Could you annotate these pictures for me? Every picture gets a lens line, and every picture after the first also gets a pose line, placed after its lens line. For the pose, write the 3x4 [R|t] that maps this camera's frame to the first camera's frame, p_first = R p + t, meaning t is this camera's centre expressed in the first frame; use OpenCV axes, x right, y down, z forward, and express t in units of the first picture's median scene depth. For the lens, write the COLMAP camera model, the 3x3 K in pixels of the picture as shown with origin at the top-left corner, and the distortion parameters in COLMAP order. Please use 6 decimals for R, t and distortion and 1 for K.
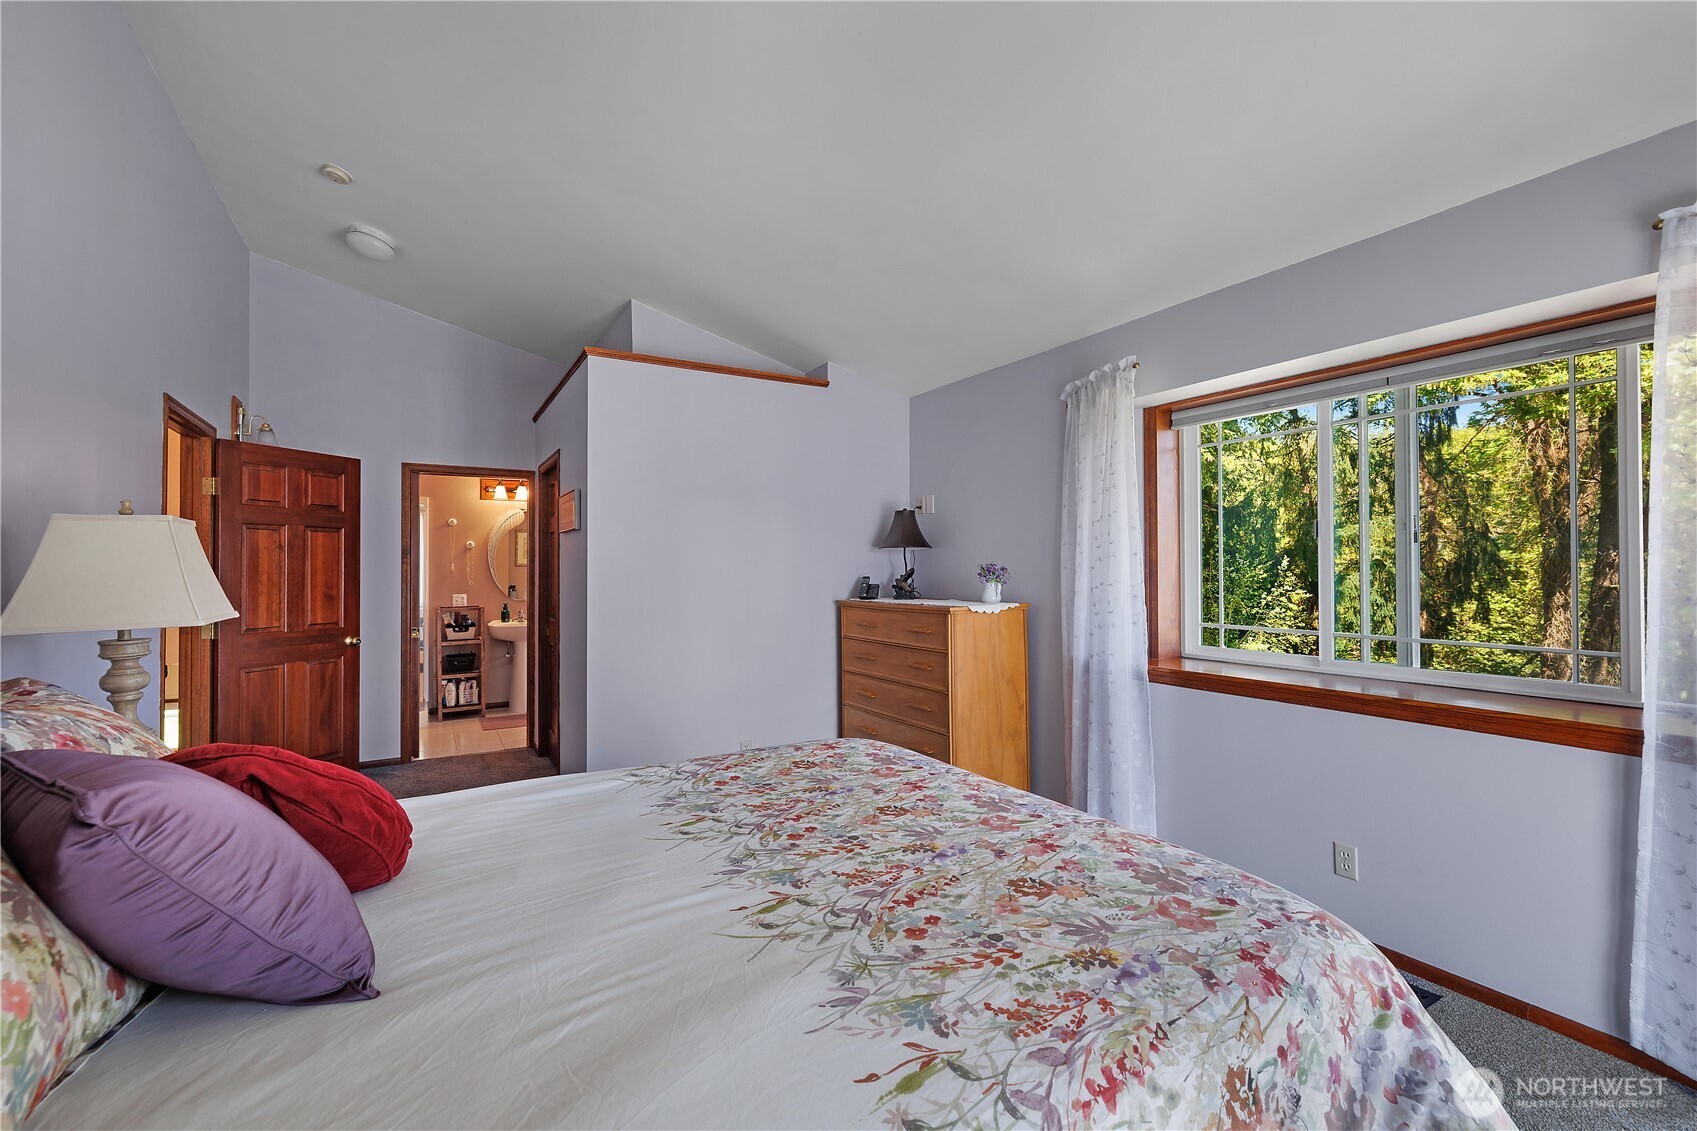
lens RADIAL K [[726.2, 0, 851.6], [0, 726.2, 565.8], [0, 0, 1]] dist [-0.000200, -0.000392]
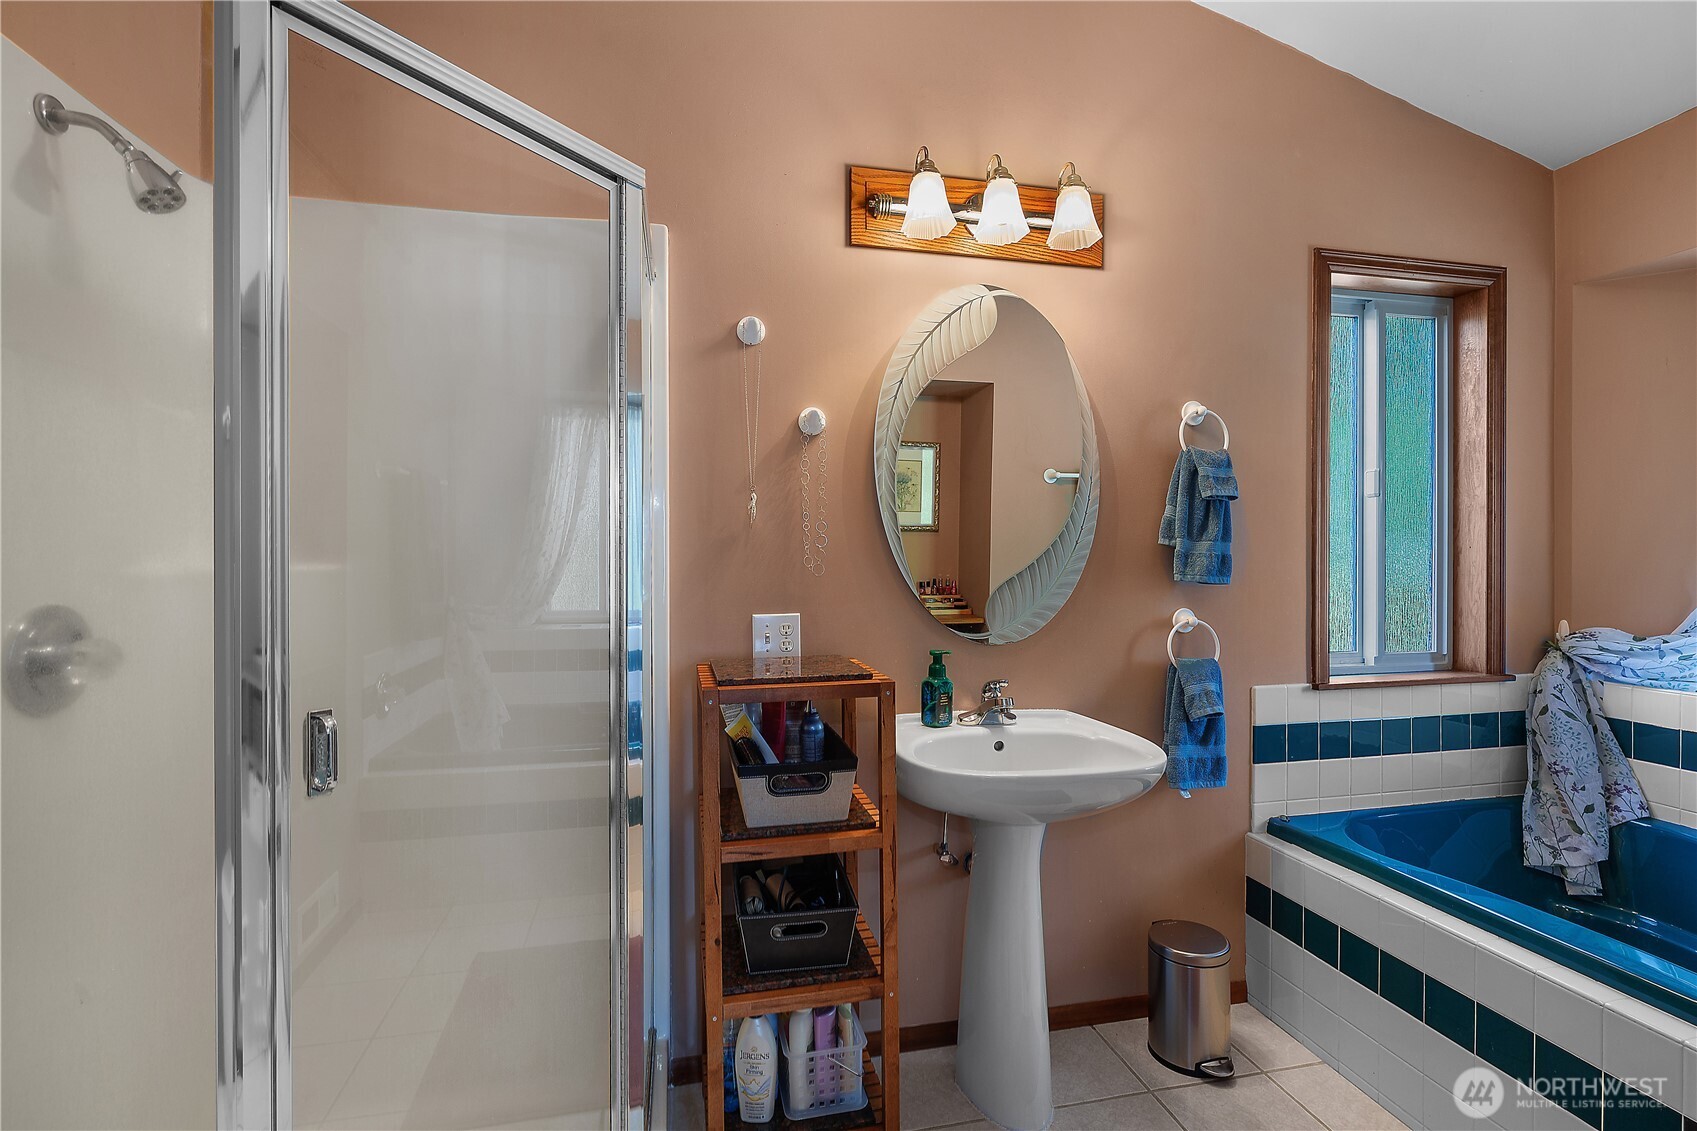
lens RADIAL K [[782.0, 0, 847.0], [0, 782.0, 566.7], [0, 0, 1]] dist [0.000372, 0.000014]
pose [[0.951796, 0.002148, -0.306725, -0.450499], [0.000096, 0.999973, 0.007299, 0.021897], [0.306732, -0.006976, 0.951770, 0.778877]]
